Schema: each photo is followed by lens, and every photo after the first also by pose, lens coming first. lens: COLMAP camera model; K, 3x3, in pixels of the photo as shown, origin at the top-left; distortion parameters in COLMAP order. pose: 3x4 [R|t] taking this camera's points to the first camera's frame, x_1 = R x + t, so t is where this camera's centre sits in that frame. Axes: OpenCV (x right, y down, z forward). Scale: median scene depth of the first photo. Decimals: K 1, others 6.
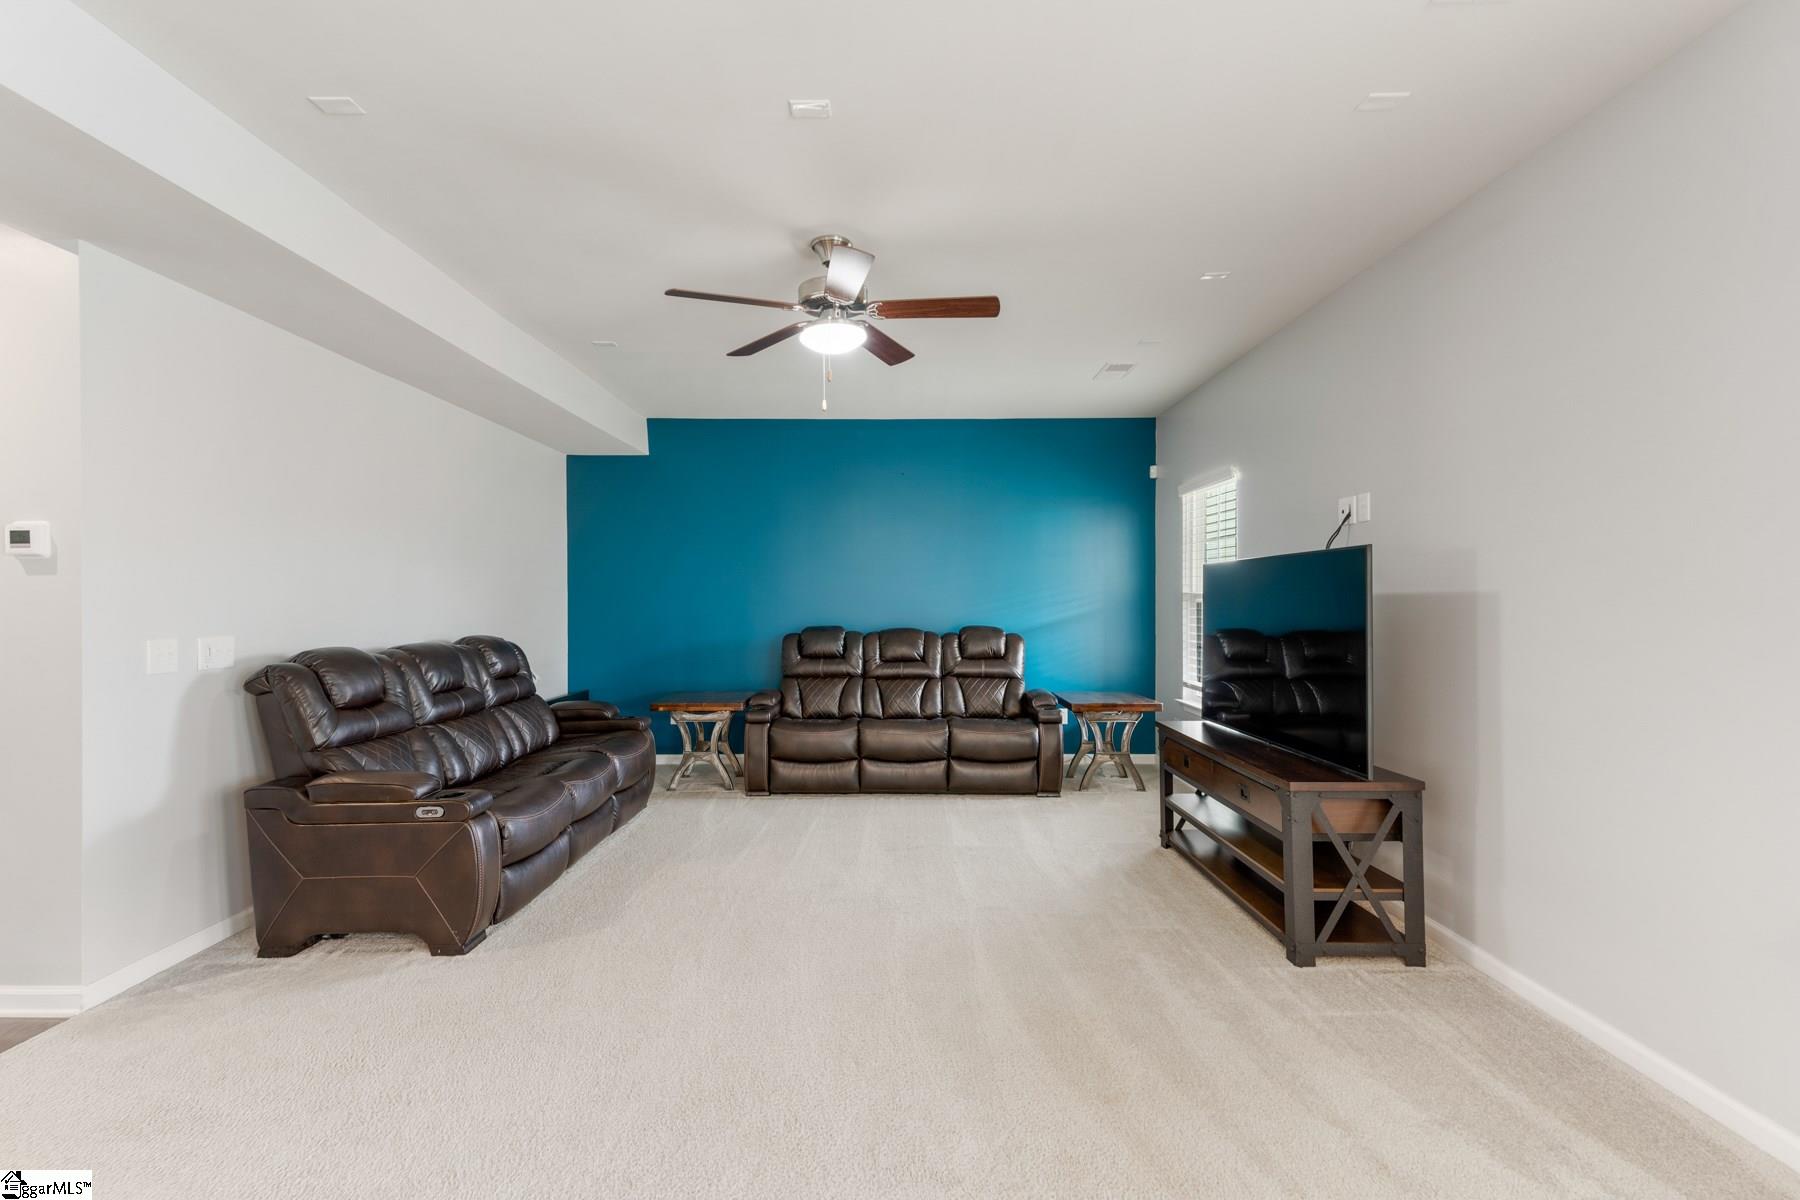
lens RADIAL K [[798.1, 0, 887.9], [0, 798.1, 615.8], [0, 0, 1]] dist [0.013883, -0.000318]
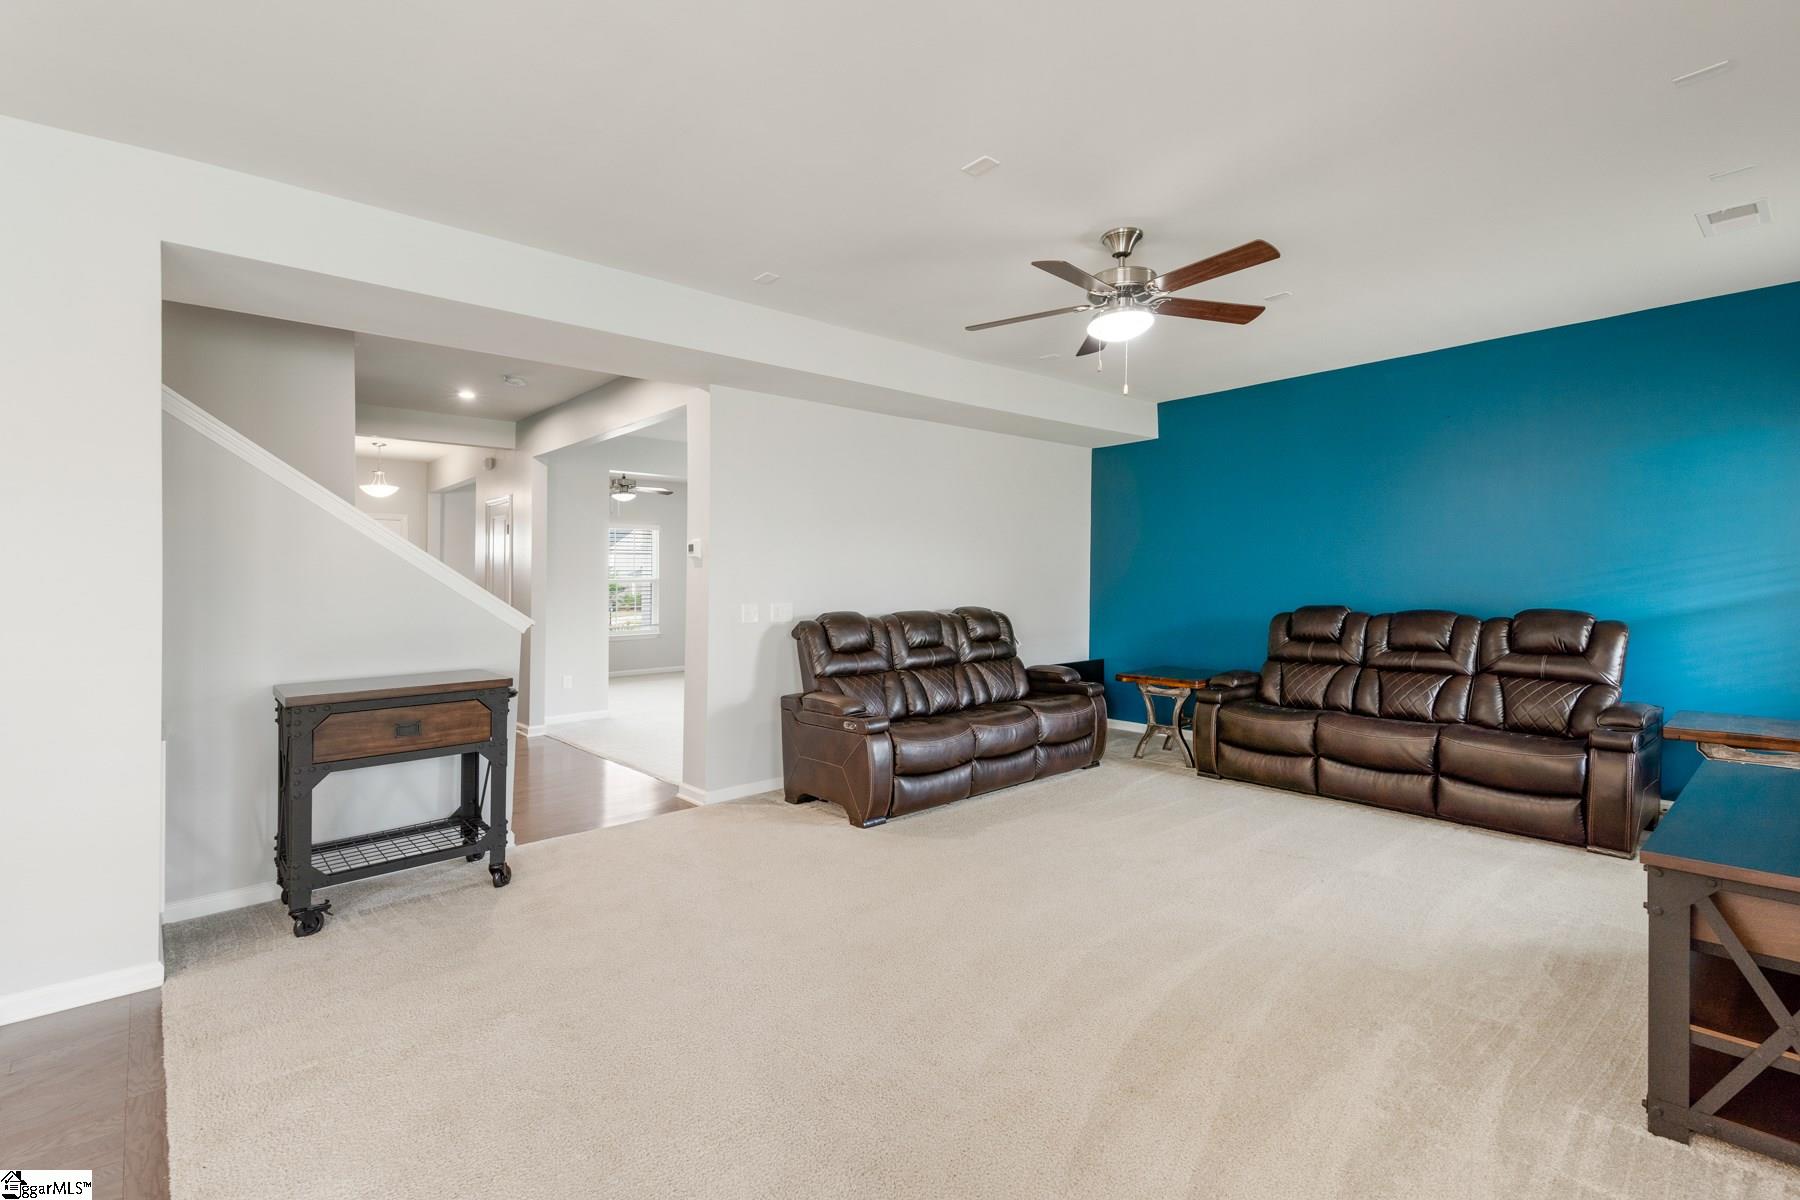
lens RADIAL K [[811.2, 0, 878.5], [0, 811.2, 594.2], [0, 0, 1]] dist [0.025619, -0.013806]
pose [[0.651367, 0.009296, -0.758706, 0.329283], [-0.006778, 0.999956, 0.006433, -0.002001], [0.758733, 0.000953, 0.651401, 0.045468]]
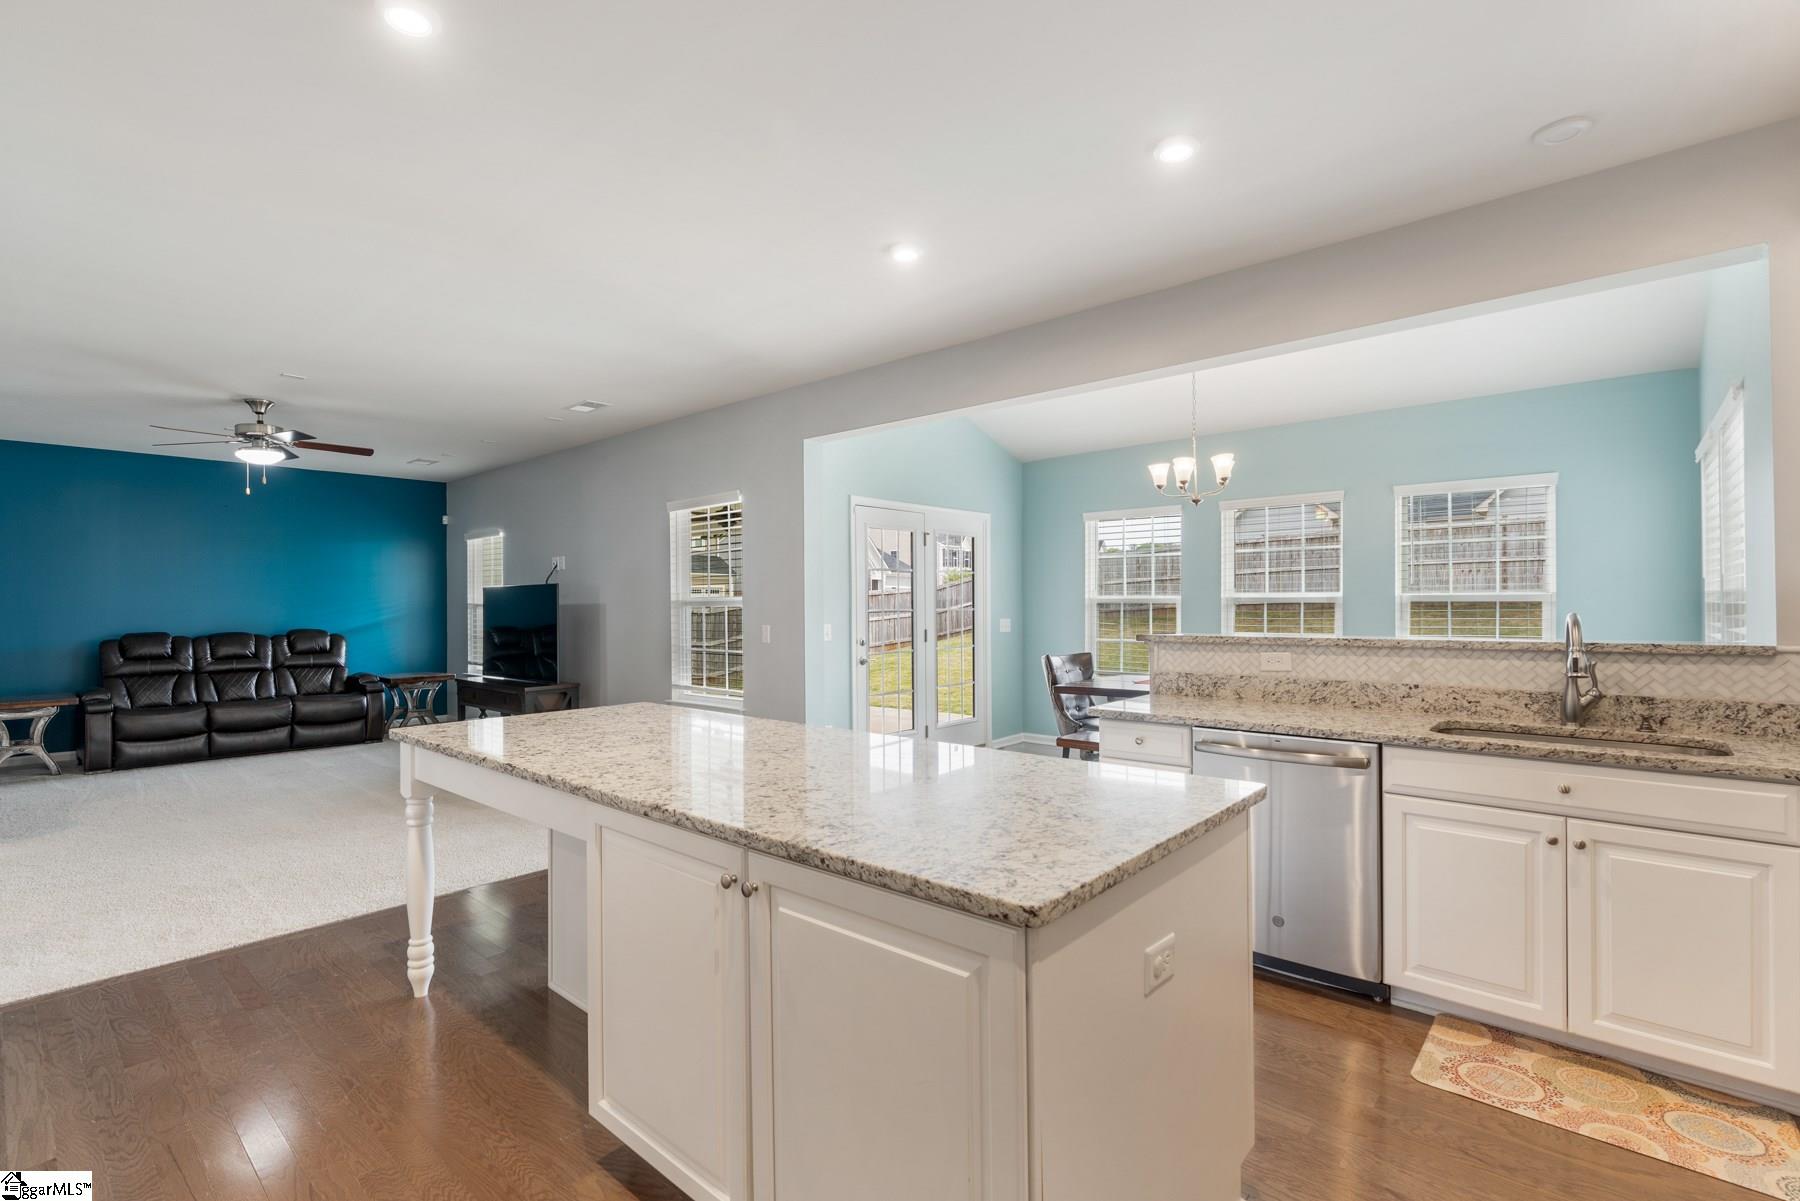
lens RADIAL K [[811.2, 0, 878.5], [0, 811.2, 594.7], [0, 0, 1]] dist [0.025619, -0.013806]
pose [[0.673202, 0.004614, 0.739445, -0.287791], [0.022091, 0.999409, -0.026348, 0.014356], [-0.739129, 0.034073, 0.672702, -0.705895]]
